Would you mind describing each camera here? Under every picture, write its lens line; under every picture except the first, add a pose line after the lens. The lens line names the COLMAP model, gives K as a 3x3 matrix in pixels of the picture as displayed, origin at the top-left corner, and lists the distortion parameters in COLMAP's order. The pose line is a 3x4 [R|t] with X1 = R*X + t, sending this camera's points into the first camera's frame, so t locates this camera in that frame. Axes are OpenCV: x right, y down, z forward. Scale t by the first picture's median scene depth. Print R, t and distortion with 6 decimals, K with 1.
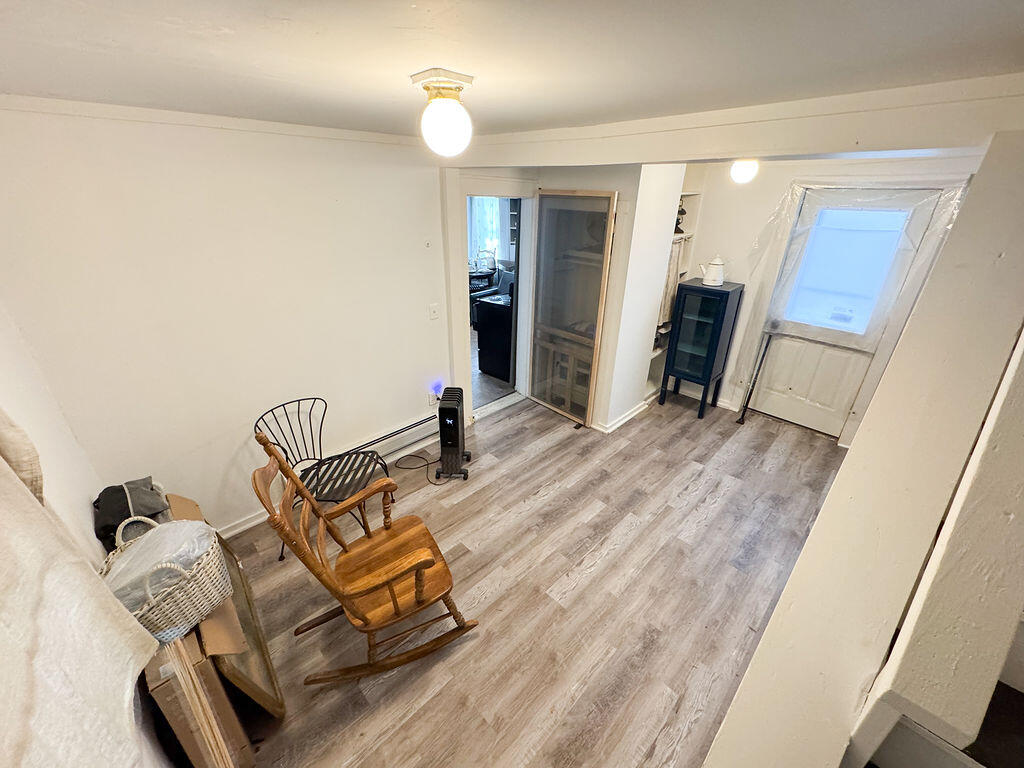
lens RADIAL K [[405.8, 0, 512.0], [0, 405.8, 384.0], [0, 0, 1]] dist [-0.002735, -0.000061]
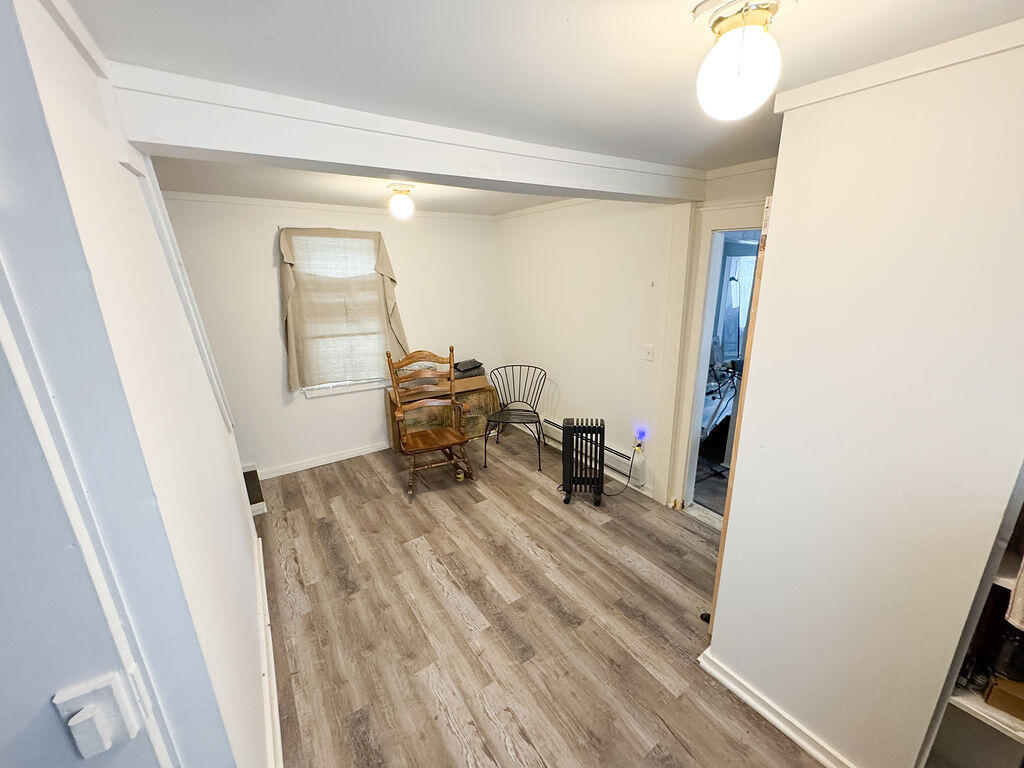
lens RADIAL K [[417.0, 0, 510.7], [0, 417.0, 387.5], [0, 0, 1]] dist [0.000969, 0.000150]
pose [[-0.190831, 0.265264, -0.945103, 0.987059], [-0.404473, 0.856016, 0.321929, -0.350339], [0.894419, 0.443702, -0.056062, 0.979089]]
